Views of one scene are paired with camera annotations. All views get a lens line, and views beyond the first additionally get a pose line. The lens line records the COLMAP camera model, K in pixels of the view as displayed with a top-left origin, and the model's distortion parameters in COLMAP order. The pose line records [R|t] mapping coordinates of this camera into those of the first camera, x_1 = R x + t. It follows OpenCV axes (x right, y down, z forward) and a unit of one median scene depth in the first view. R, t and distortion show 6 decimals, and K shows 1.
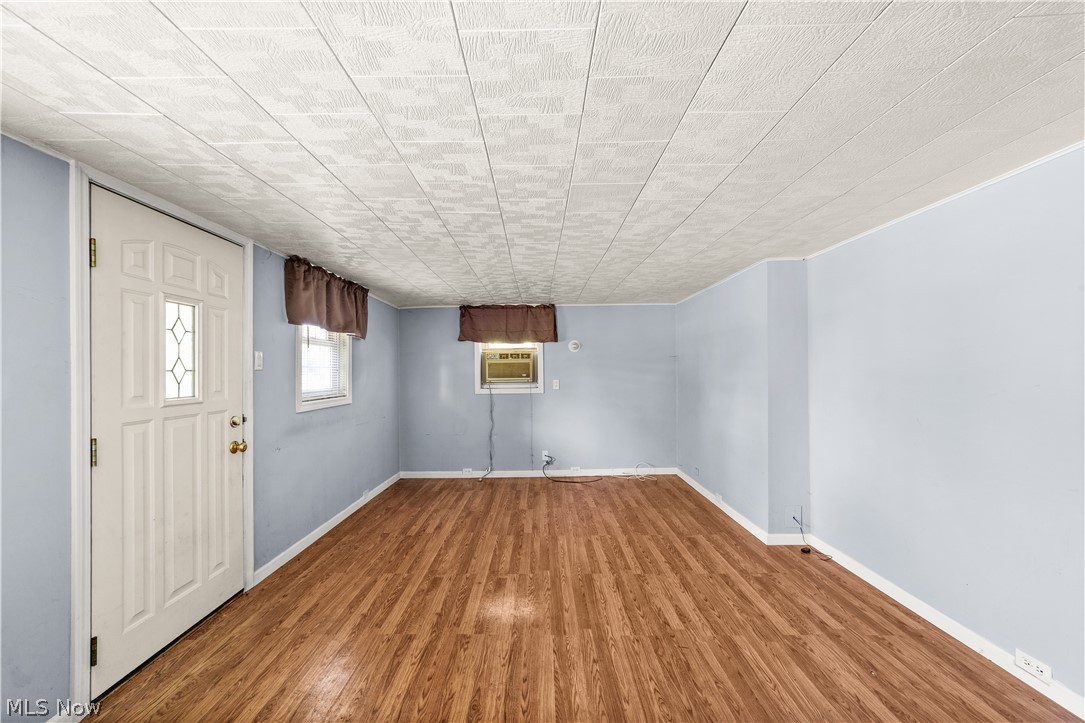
lens RADIAL K [[419.2, 0, 537.4], [0, 419.2, 363.5], [0, 0, 1]] dist [0.000061, 0.000334]
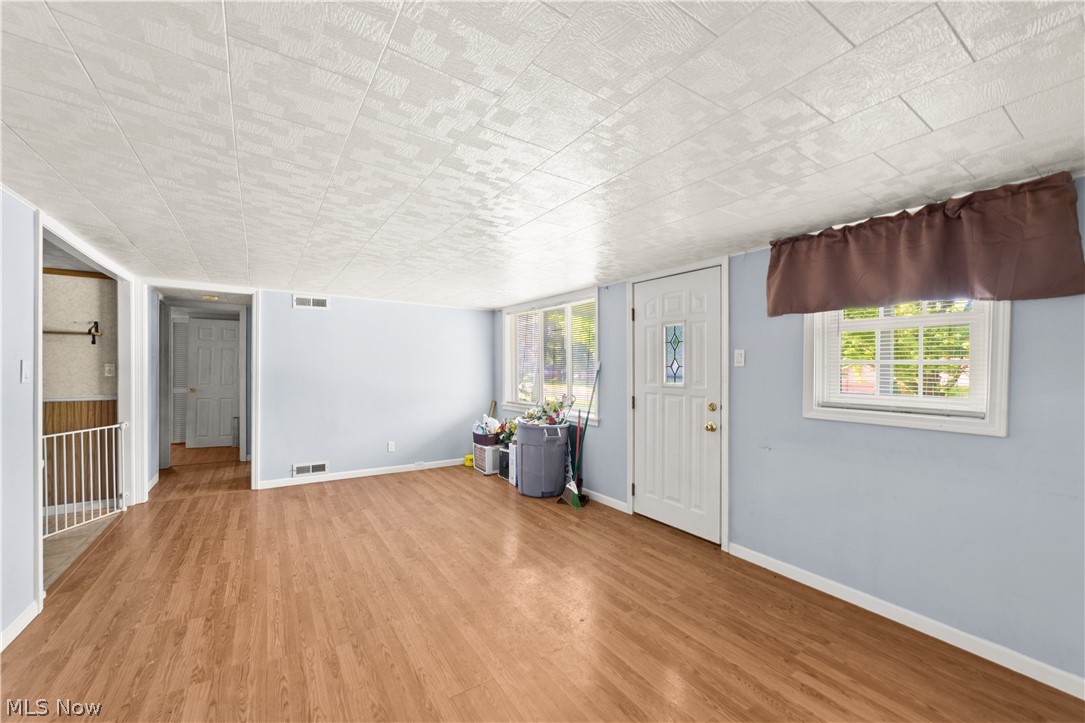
lens RADIAL K [[419.2, 0, 535.8], [0, 419.2, 370.9], [0, 0, 1]] dist [0.000061, 0.000334]
pose [[-0.834455, 0.009949, -0.550987, 0.438230], [0.009558, 0.999948, 0.003580, 0.020174], [0.550994, -0.002279, -0.834506, 1.816857]]
